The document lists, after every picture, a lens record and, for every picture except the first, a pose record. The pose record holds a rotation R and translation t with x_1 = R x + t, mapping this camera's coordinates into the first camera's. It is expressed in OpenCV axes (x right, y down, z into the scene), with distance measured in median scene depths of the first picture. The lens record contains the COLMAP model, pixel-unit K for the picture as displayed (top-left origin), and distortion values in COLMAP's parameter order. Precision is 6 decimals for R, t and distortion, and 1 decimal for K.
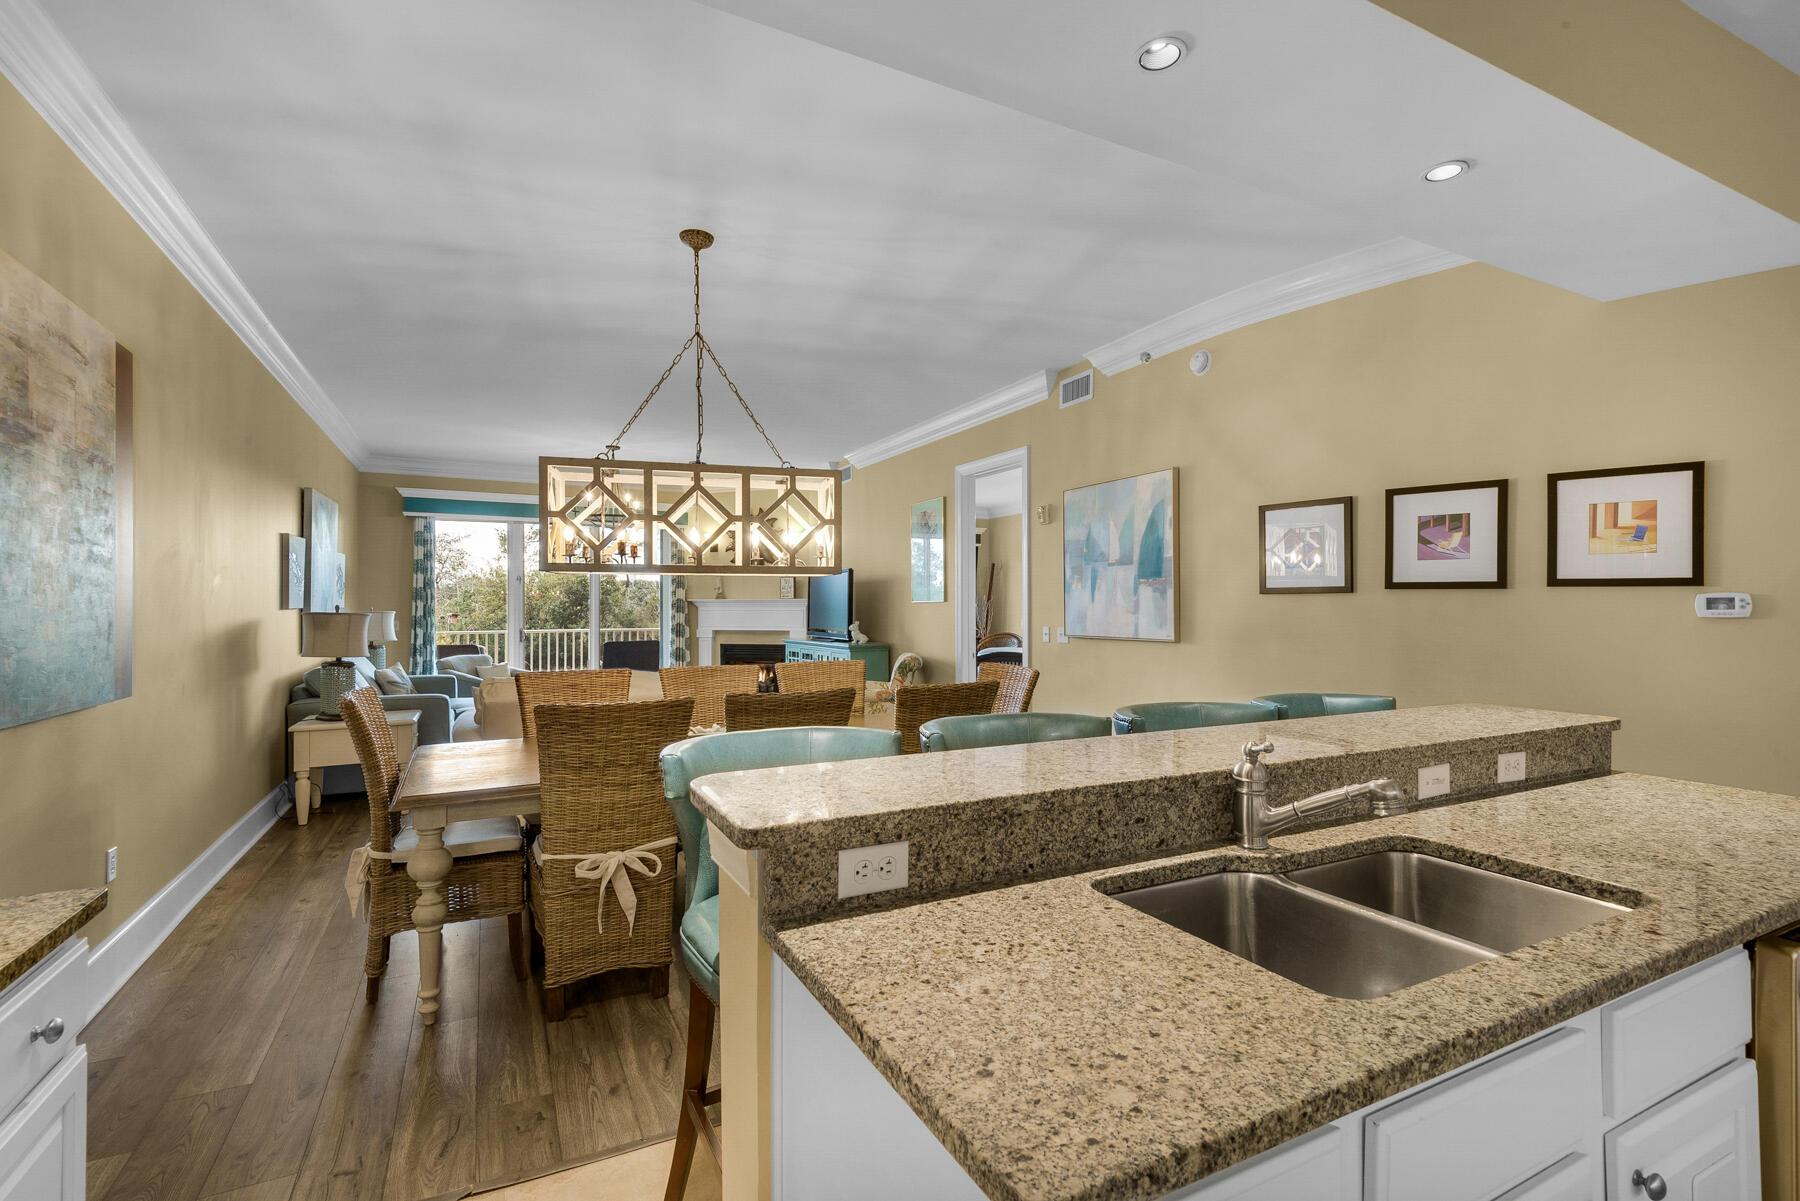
lens RADIAL K [[829.7, 0, 908.7], [0, 829.7, 599.3], [0, 0, 1]] dist [0.028433, -0.011585]
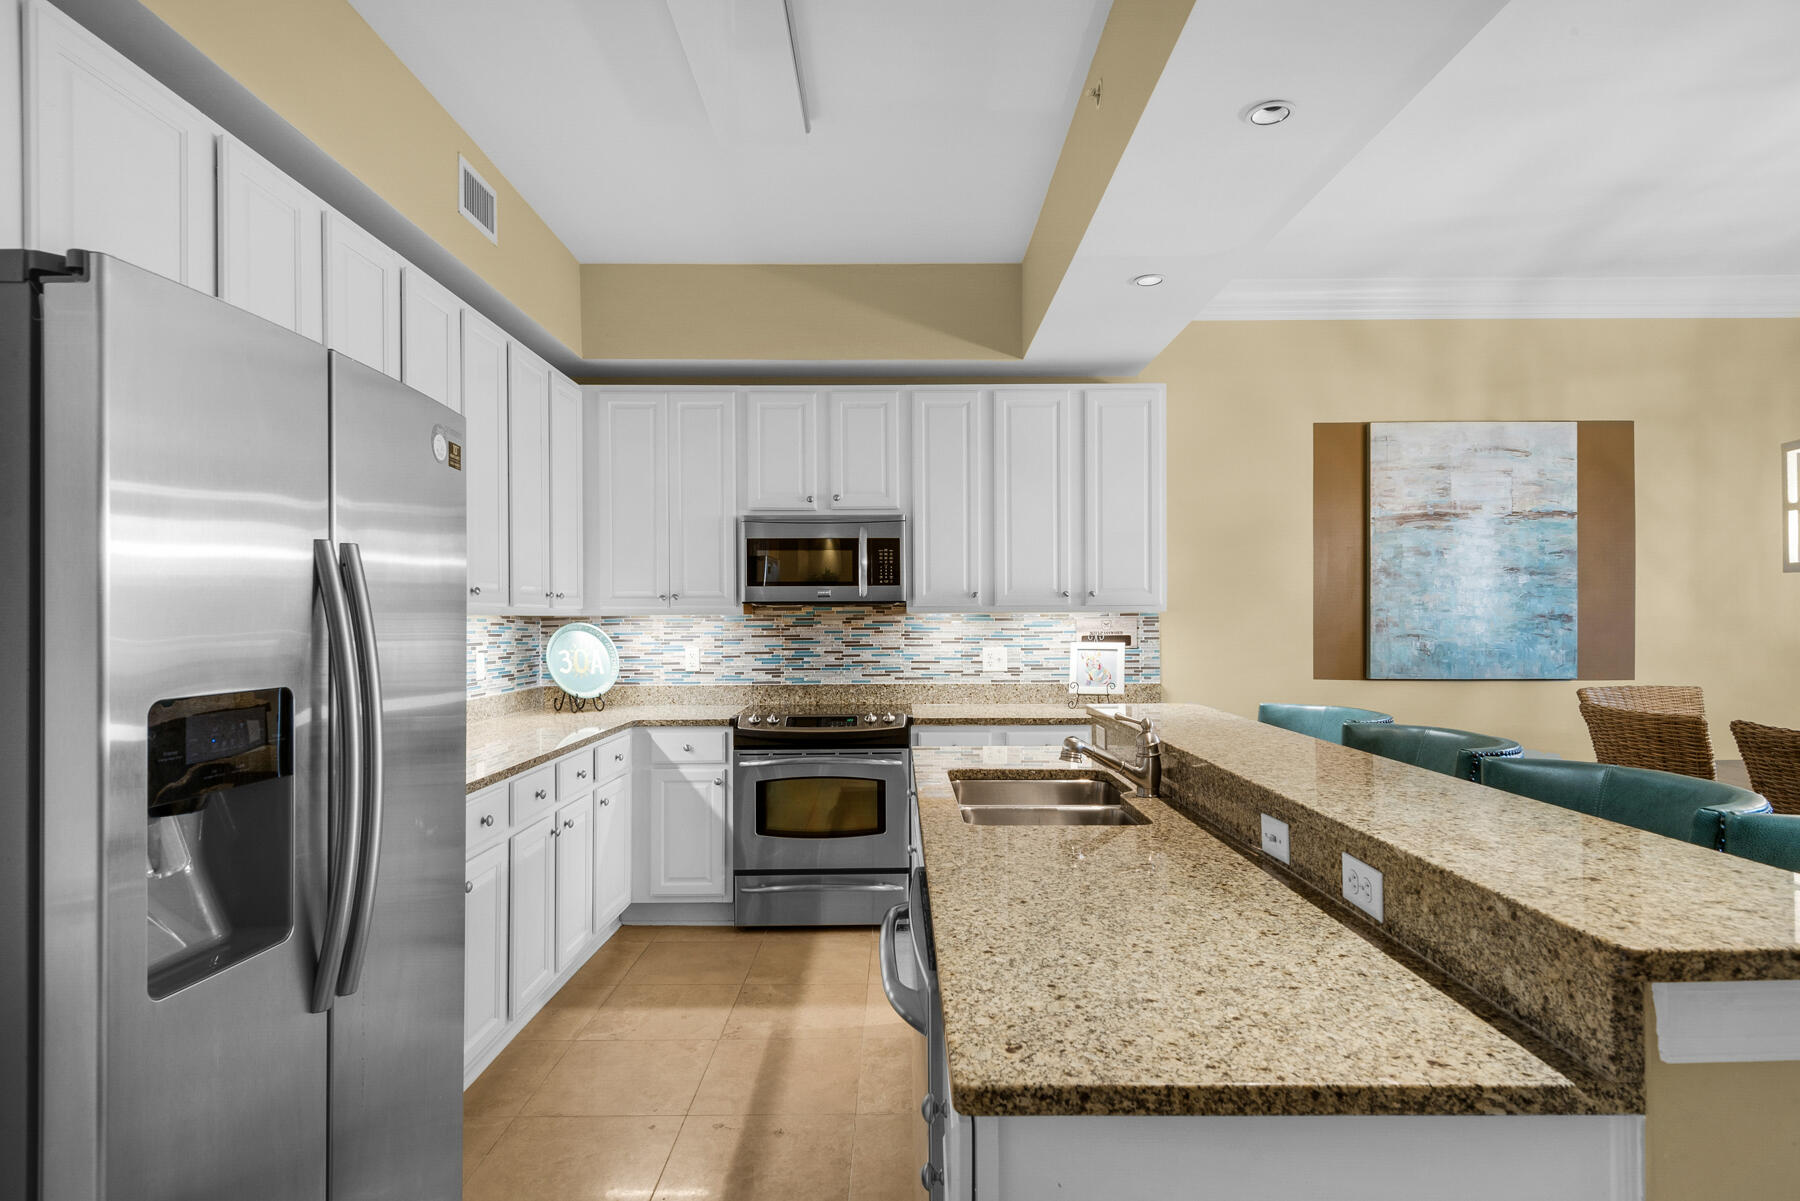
lens RADIAL K [[940.6, 0, 903.4], [0, 940.6, 616.6], [0, 0, 1]] dist [0.025899, -0.017414]
pose [[-0.447652, 0.003279, -0.894202, 0.584748], [0.011478, 0.999932, -0.002079, 0.003187], [0.894134, -0.011195, -0.447660, 0.405971]]
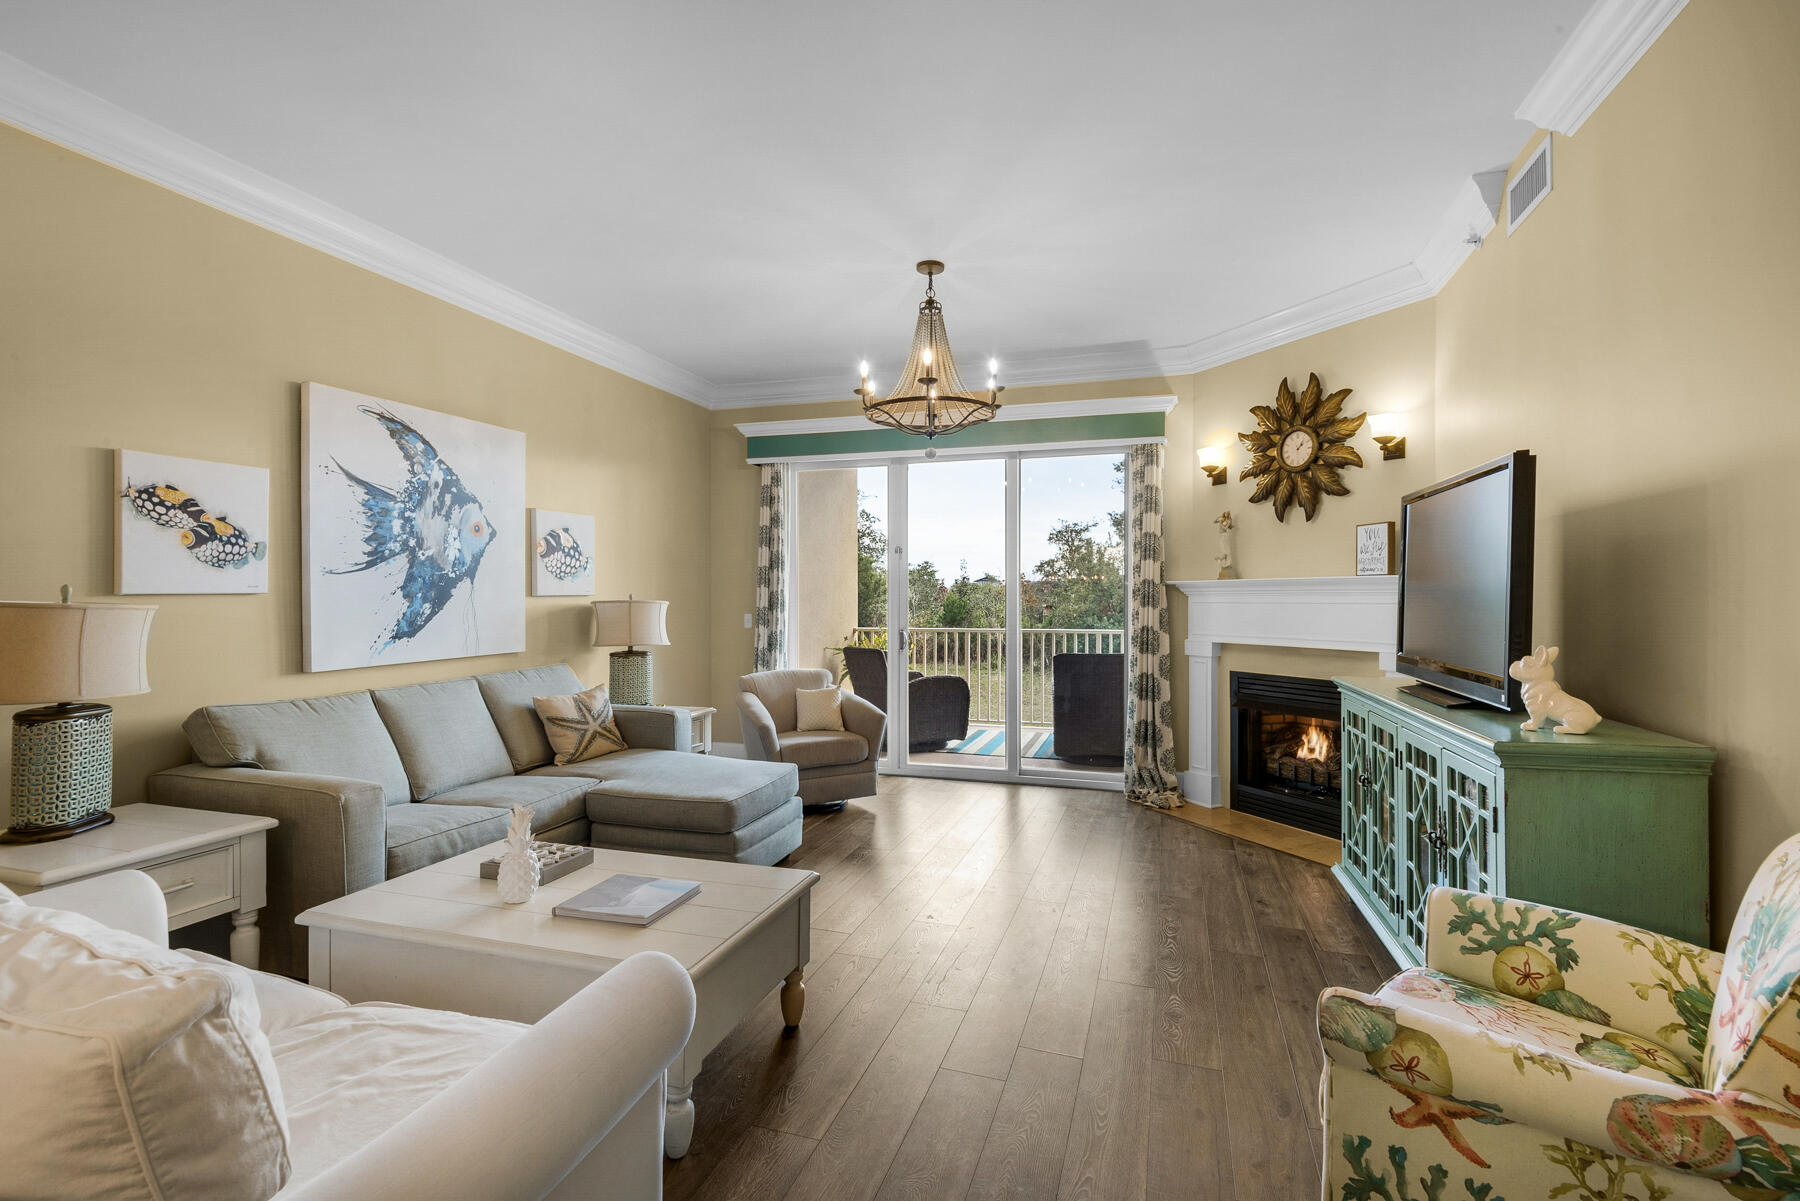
lens RADIAL K [[844.6, 0, 895.8], [0, 844.6, 601.3], [0, 0, 1]] dist [0.026263, -0.015058]
pose [[0.708589, 0.004319, -0.705608, -0.024035], [0.004769, 0.999929, 0.010909, 0.013357], [0.705605, -0.011095, 0.708518, 1.071113]]
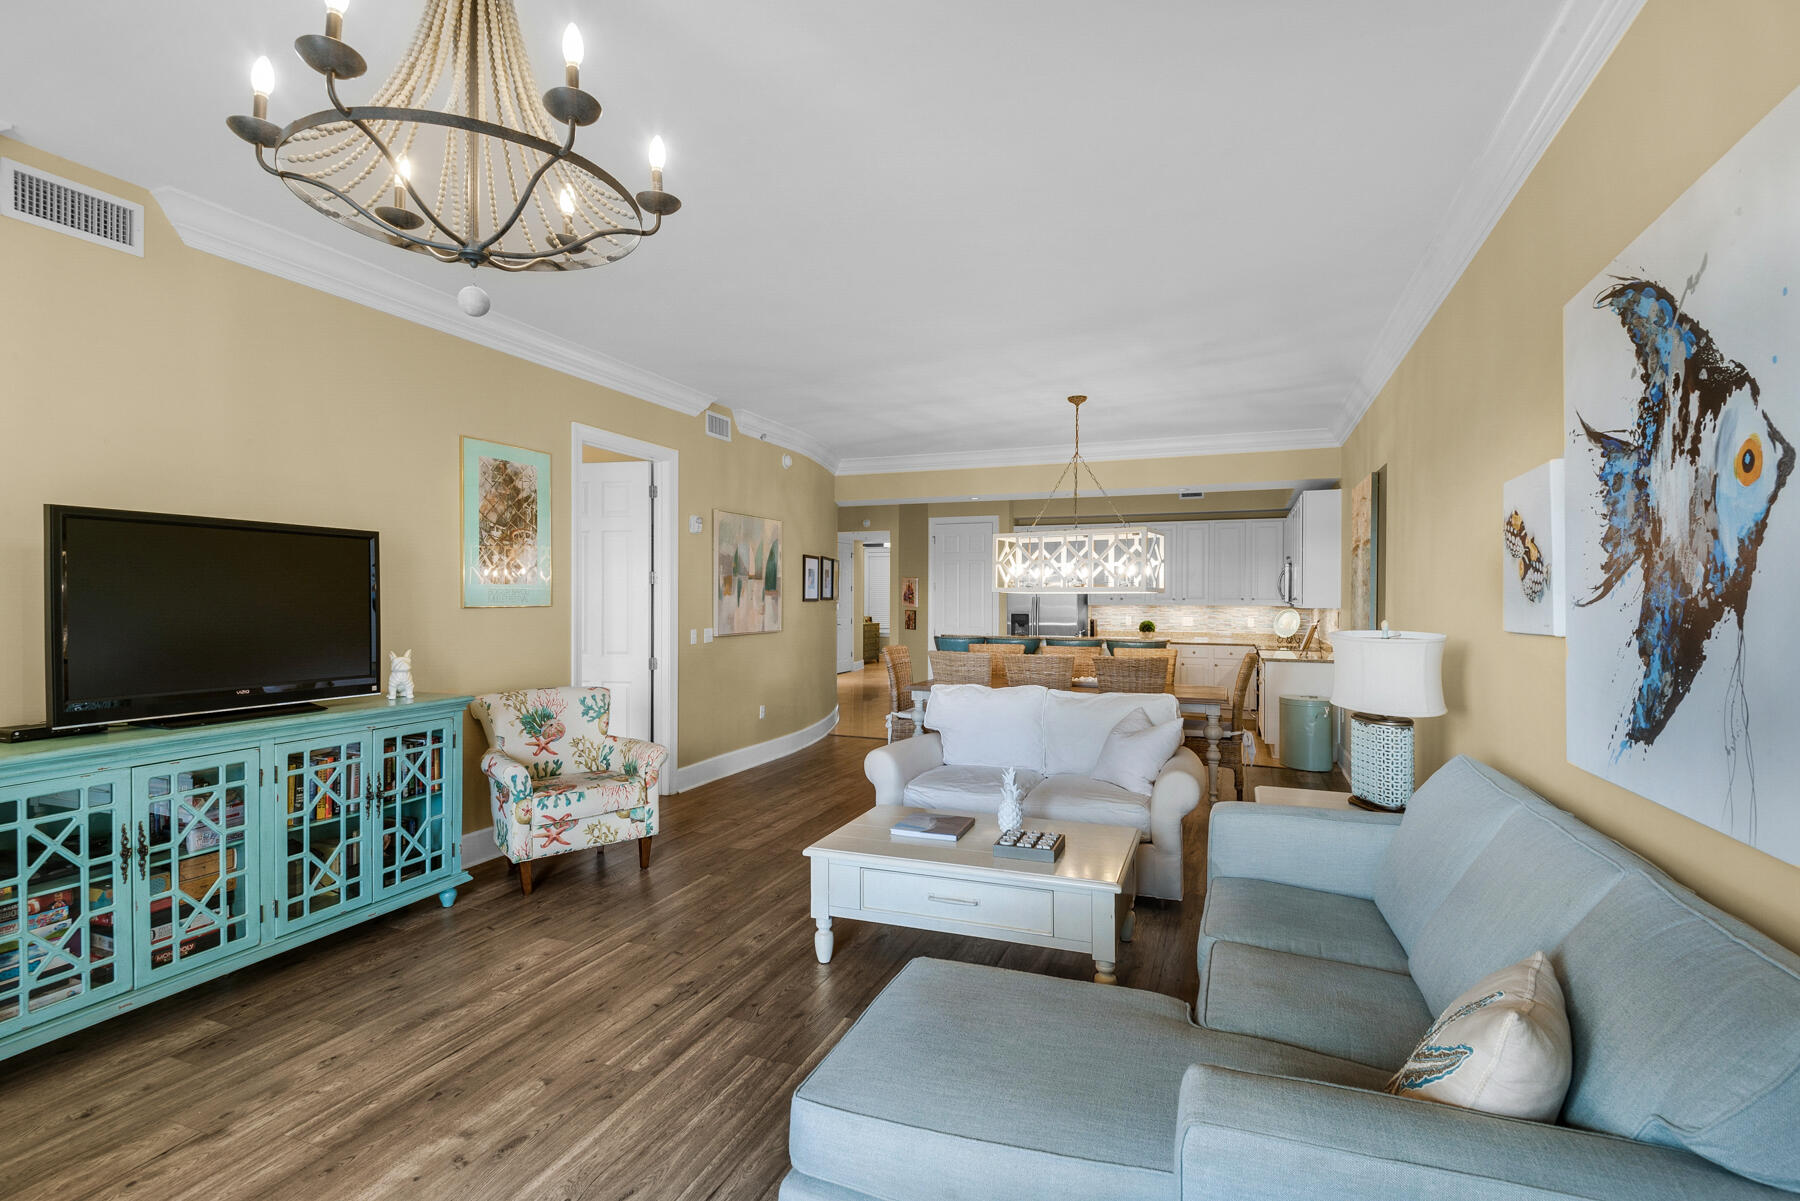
lens RADIAL K [[844.6, 0, 897.7], [0, 844.6, 601.0], [0, 0, 1]] dist [0.026263, -0.015058]
pose [[-0.654182, -0.002897, 0.756332, -0.995094], [-0.007779, 0.999966, -0.002897, -0.003477], [-0.756297, -0.007779, -0.654182, 1.807192]]
